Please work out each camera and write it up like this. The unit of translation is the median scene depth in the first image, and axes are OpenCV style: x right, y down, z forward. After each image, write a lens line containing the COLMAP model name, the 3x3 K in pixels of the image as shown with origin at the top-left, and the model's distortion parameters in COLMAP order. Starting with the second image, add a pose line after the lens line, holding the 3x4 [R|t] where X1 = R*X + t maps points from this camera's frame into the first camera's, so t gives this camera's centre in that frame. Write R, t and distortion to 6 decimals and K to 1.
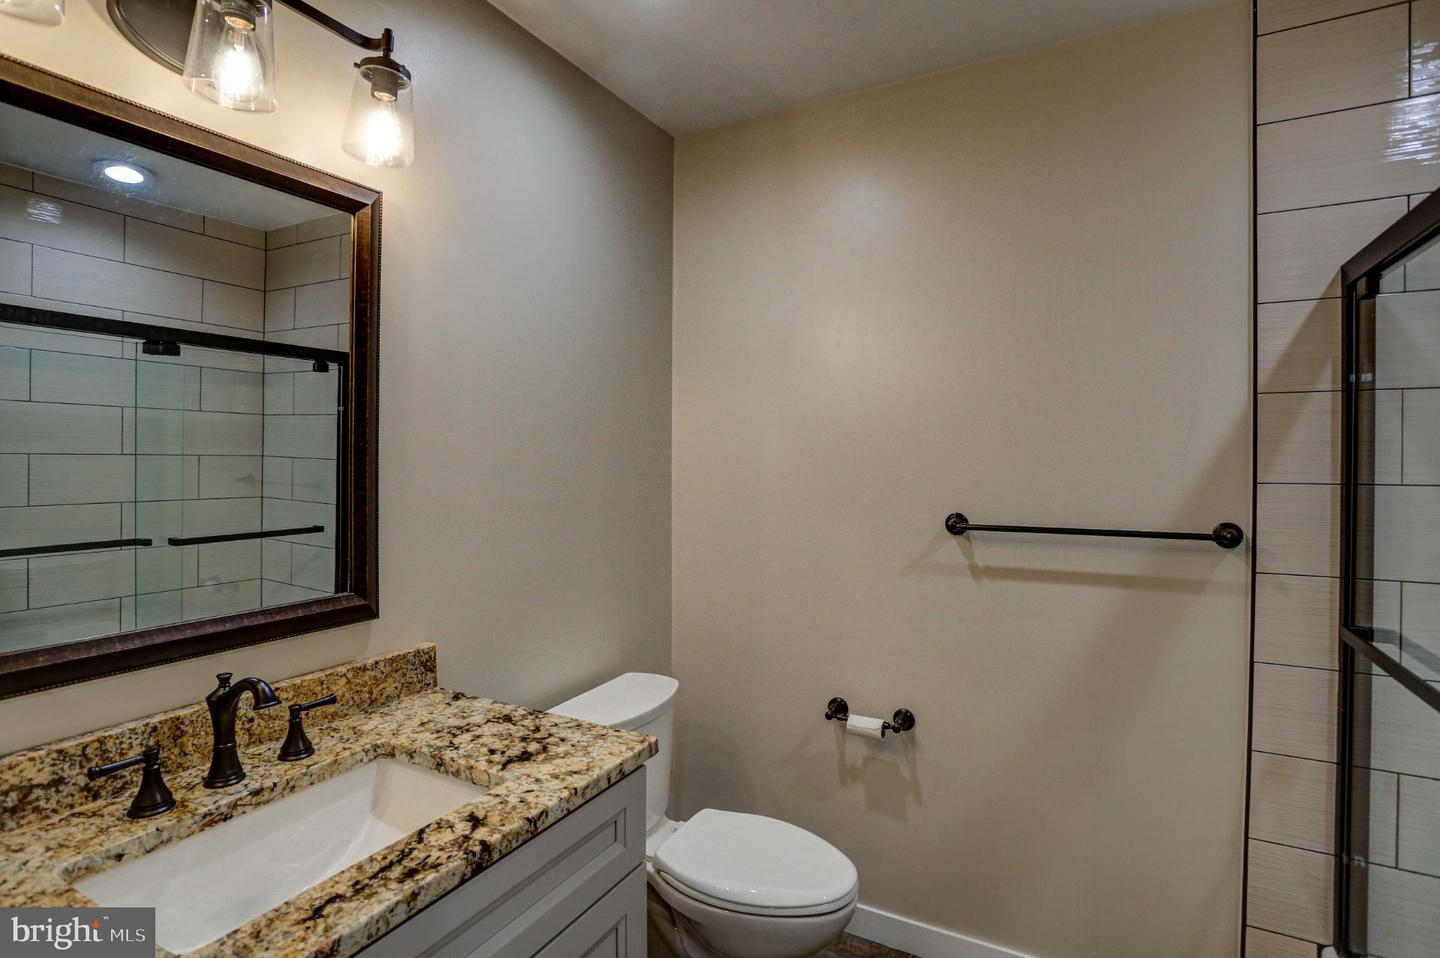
lens RADIAL K [[711.0, 0, 720.0], [0, 711.0, 479.0], [0, 0, 1]] dist [-0.079928, 0.032550]
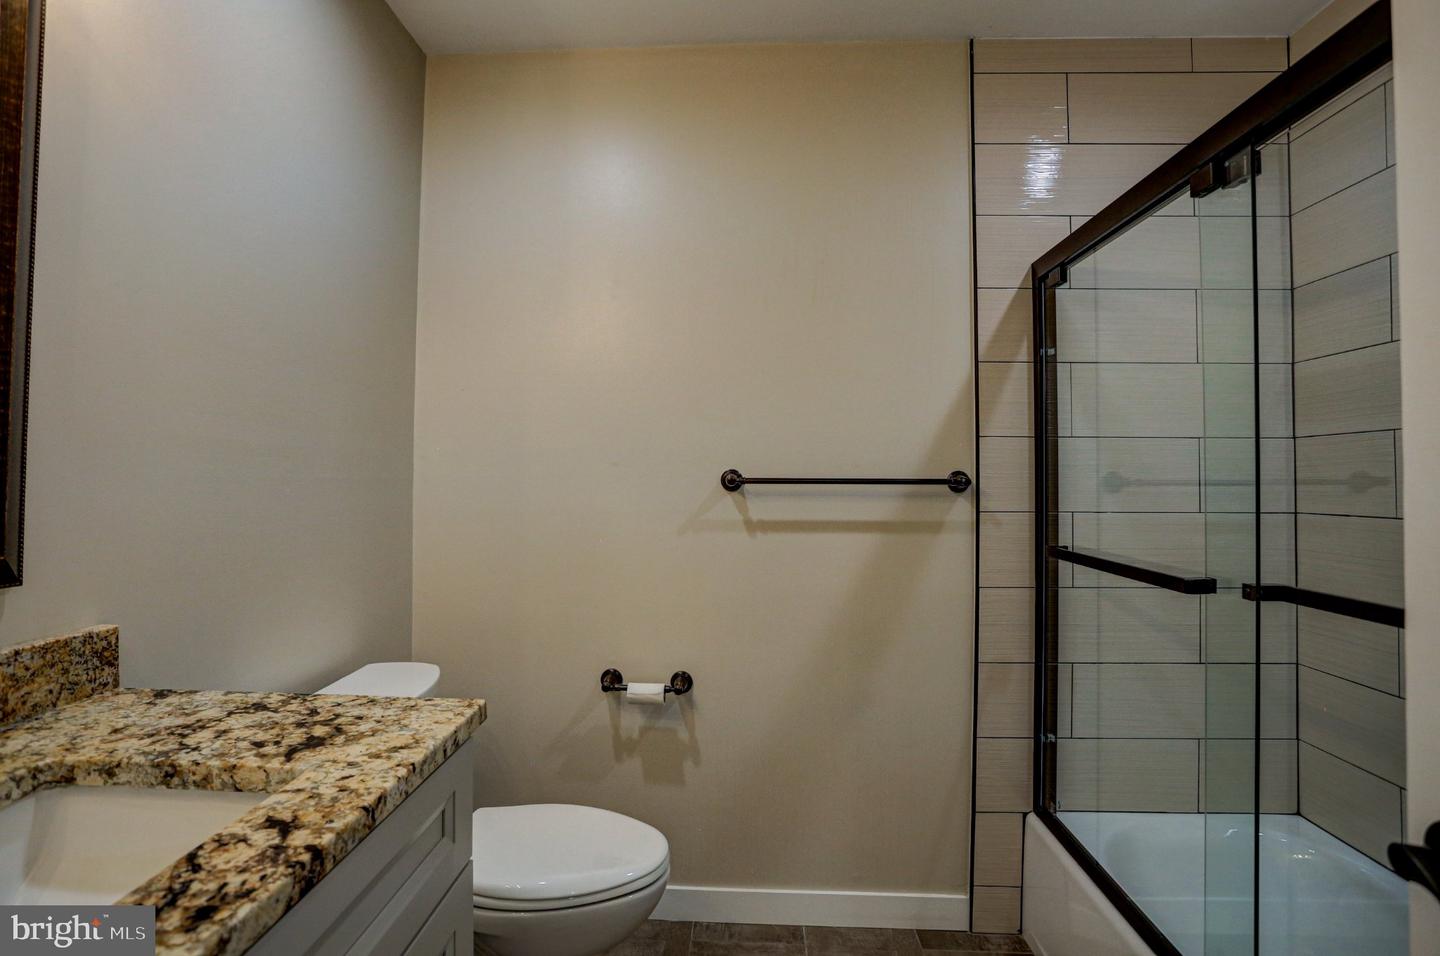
lens RADIAL K [[692.5, 0, 720.0], [0, 692.5, 478.0], [0, 0, 1]] dist [-0.070582, 0.023799]
pose [[0.895572, 0.003302, 0.444905, -0.198340], [0.008548, 0.999660, -0.024626, 0.134164], [-0.444835, 0.025858, 0.895239, 0.170518]]
